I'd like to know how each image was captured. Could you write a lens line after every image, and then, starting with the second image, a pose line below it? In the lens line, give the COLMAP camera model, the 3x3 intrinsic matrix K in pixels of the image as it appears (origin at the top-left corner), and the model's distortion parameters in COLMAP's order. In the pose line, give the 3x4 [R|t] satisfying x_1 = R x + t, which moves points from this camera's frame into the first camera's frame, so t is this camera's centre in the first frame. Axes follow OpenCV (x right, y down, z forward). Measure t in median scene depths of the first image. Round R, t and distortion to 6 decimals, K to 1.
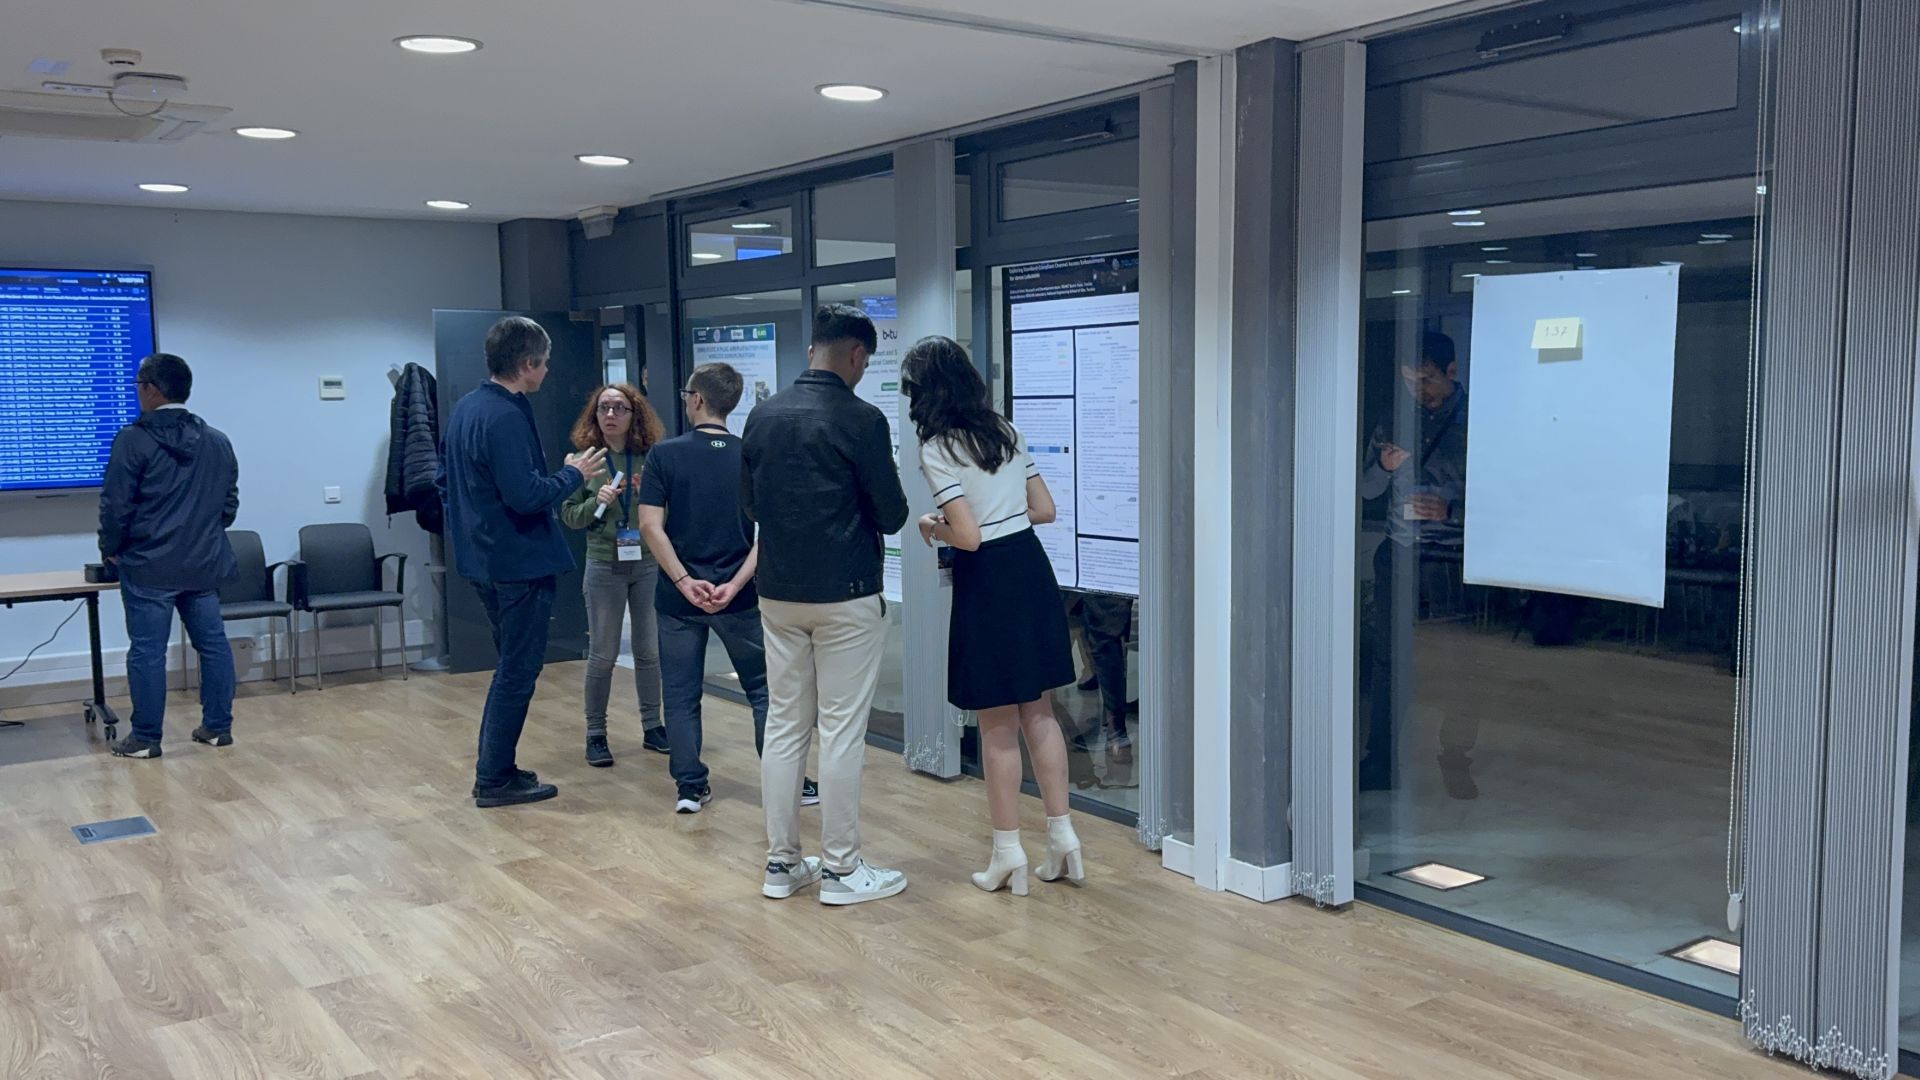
lens RADIAL K [[1632.8, 0, 983.0], [0, 1632.8, 559.9], [0, 0, 1]] dist [0.119449, -0.215440]
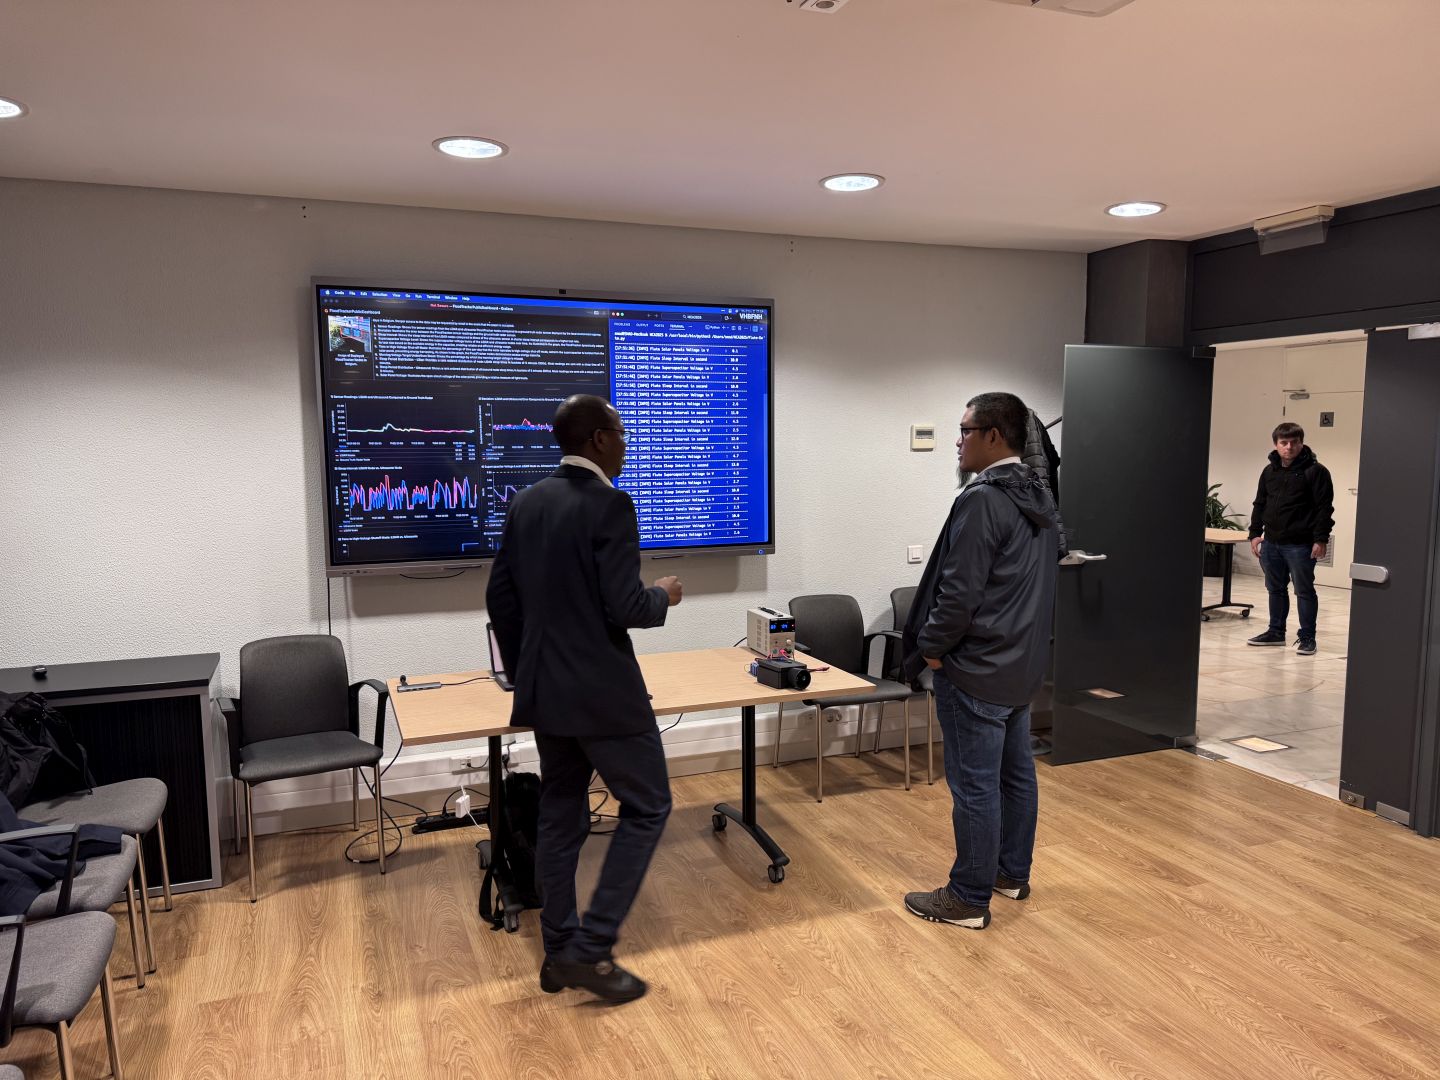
lens RADIAL K [[983.8, 0, 682.5], [0, 983.8, 551.0], [0, 0, 1]] dist [0.047511, -0.061114]
pose [[0.963241, 0.035912, -0.266227, -0.482433], [-0.031834, 0.999301, 0.019619, -0.061964], [0.266746, -0.010423, 0.963711, 0.571469]]
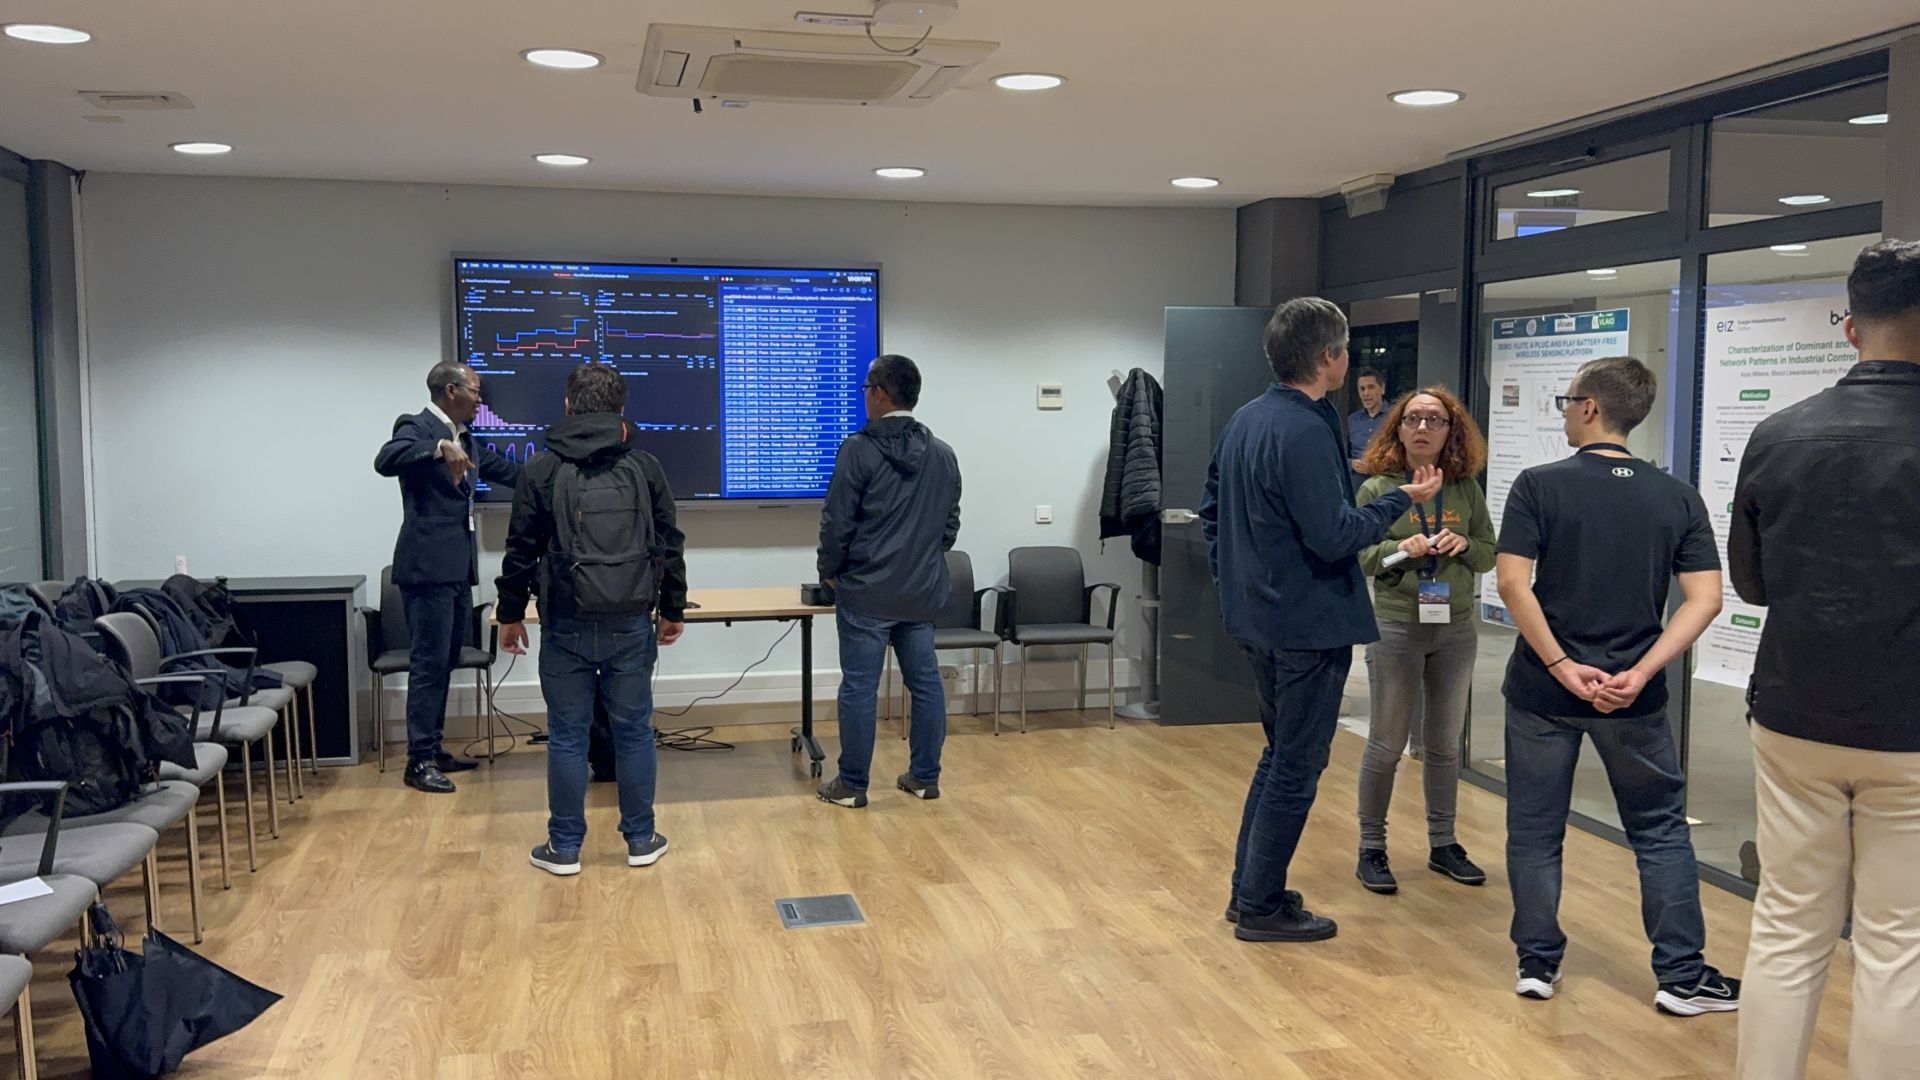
lens RADIAL K [[1632.8, 0, 926.6], [0, 1632.8, 545.2], [0, 0, 1]] dist [0.119449, -0.215440]
pose [[0.914812, 0.045698, -0.401287, -0.120685], [-0.053024, 0.998568, -0.007162, -0.016715], [0.400385, 0.027829, 0.915924, 0.205925]]
